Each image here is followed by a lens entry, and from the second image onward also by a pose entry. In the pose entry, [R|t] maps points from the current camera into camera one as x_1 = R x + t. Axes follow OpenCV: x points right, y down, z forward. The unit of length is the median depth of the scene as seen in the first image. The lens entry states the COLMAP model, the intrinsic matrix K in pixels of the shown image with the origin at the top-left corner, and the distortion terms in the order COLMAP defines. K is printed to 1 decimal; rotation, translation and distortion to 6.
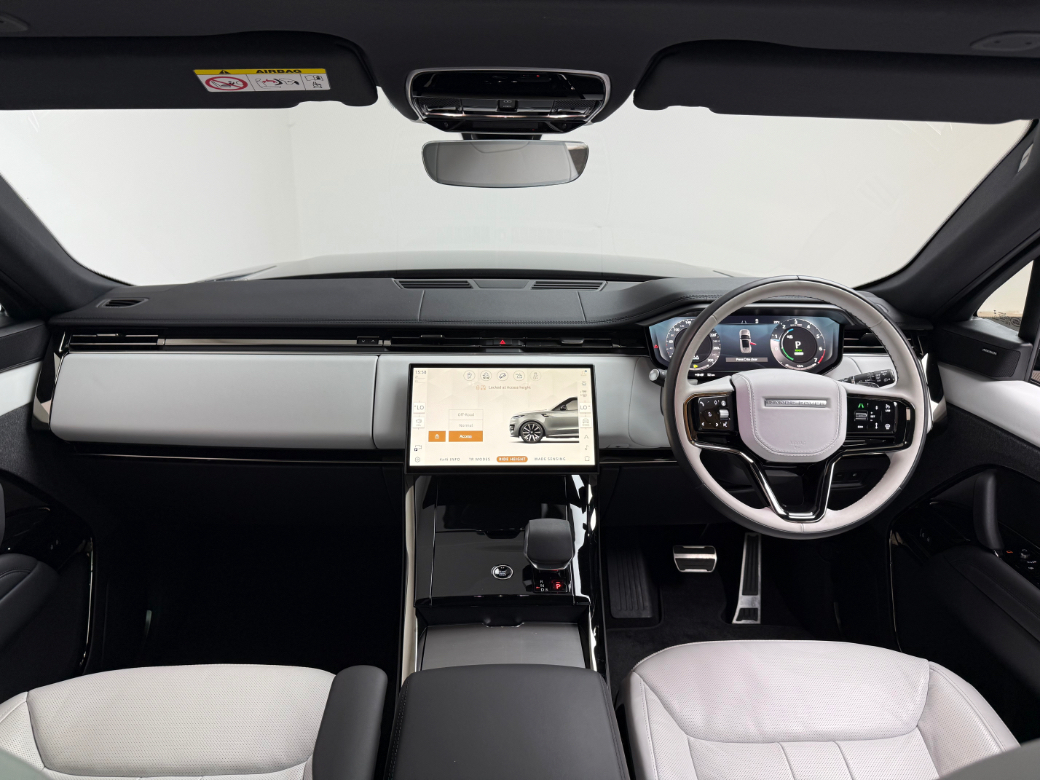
lens RADIAL K [[736.7, 0, 520.0], [0, 736.7, 390.0], [0, 0, 1]] dist [0.120979, 0.000111]
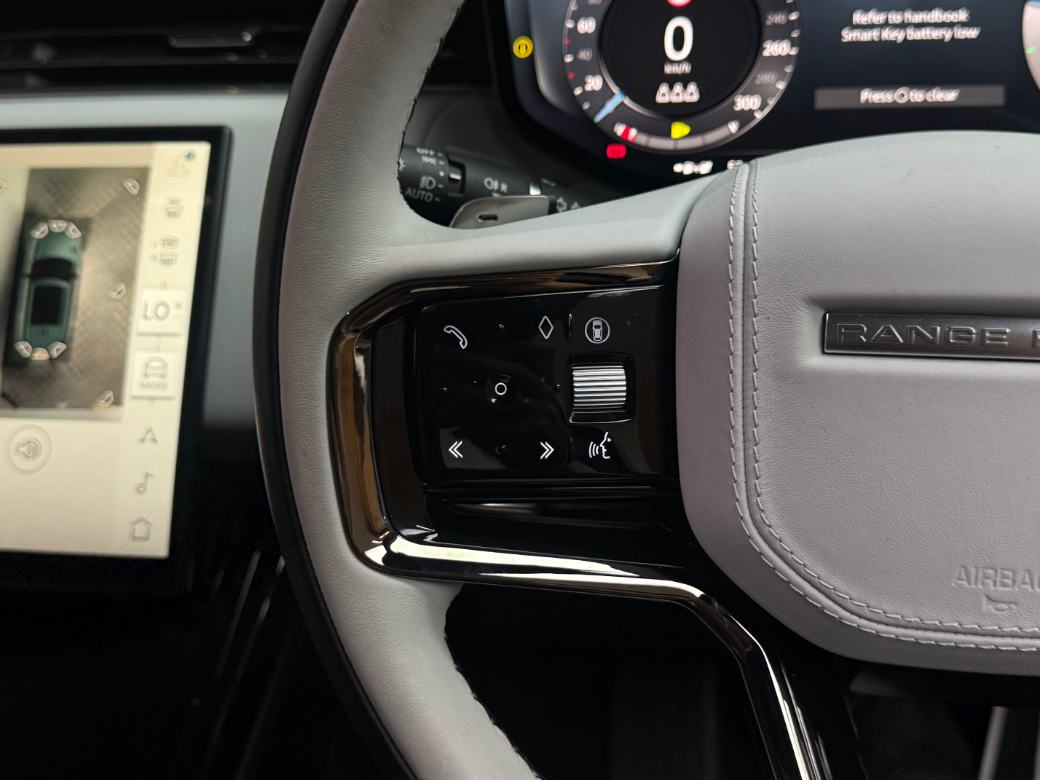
lens RADIAL K [[1153.8, 0, 520.0], [0, 1153.8, 390.0], [0, 0, 1]] dist [0.224171, -0.638649]
pose [[0.975562, 0.030931, -0.217534, 0.283353], [0.005870, 0.986020, 0.166523, -0.013440], [0.219644, -0.163730, 0.961743, 0.645749]]
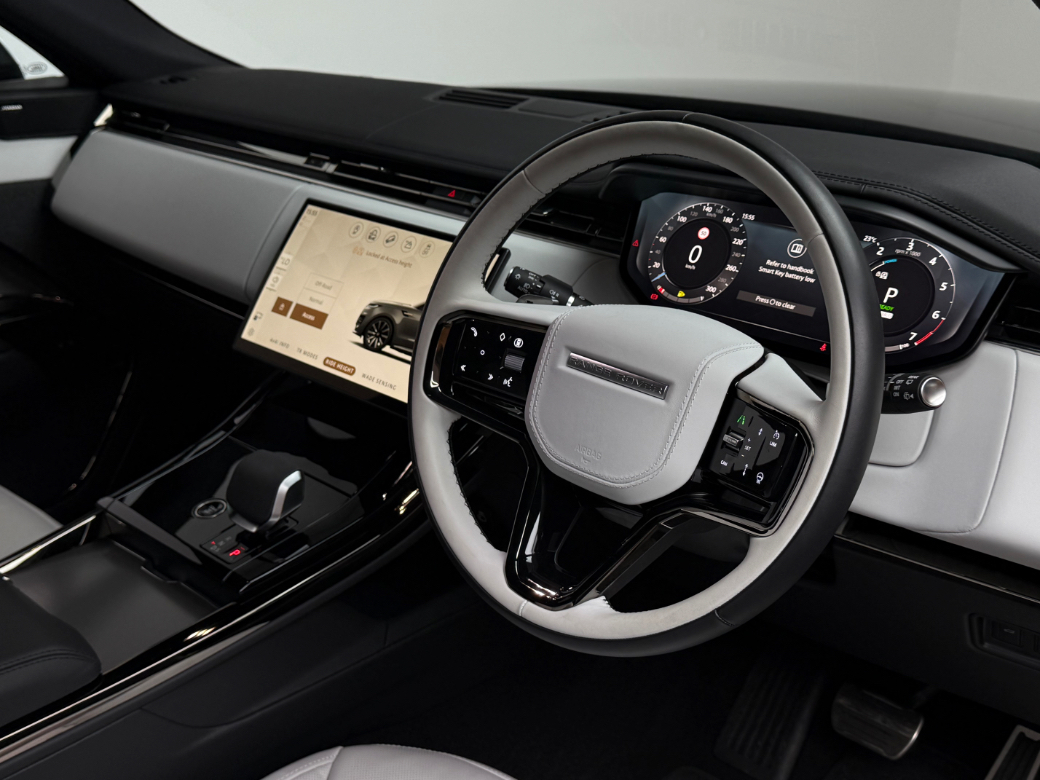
lens RADIAL K [[1153.8, 0, 520.0], [0, 1153.8, 390.0], [0, 0, 1]] dist [0.224171, -0.638649]
pose [[0.704030, 0.257013, -0.662031, 0.735693], [-0.223630, 0.965023, 0.136823, -0.055374], [0.674041, 0.051722, 0.736881, 0.358723]]
